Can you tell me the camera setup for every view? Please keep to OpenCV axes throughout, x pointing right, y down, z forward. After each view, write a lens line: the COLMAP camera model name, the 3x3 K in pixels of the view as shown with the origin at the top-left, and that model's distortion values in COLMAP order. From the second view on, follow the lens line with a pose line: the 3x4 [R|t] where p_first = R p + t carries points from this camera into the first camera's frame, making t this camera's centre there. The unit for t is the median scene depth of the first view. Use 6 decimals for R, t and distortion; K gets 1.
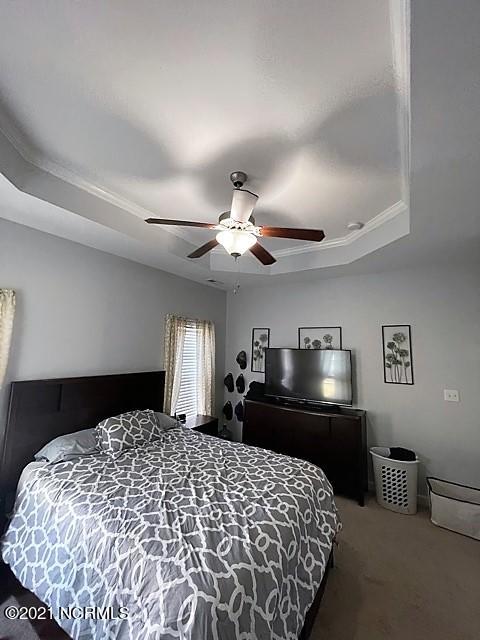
lens RADIAL K [[255.4, 0, 239.9], [0, 255.4, 315.1], [0, 0, 1]] dist [-0.007668, 0.001325]
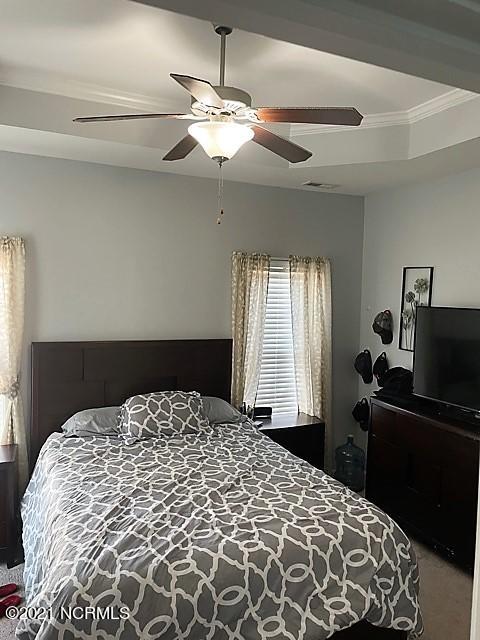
lens RADIAL K [[480.5, 0, 243.7], [0, 480.5, 316.0], [0, 0, 1]] dist [0.072467, -0.092089]
pose [[0.845391, 0.028148, -0.533406, 0.593544], [0.060901, 0.987019, 0.148607, -0.032391], [0.530665, -0.158116, 0.832703, 0.000773]]
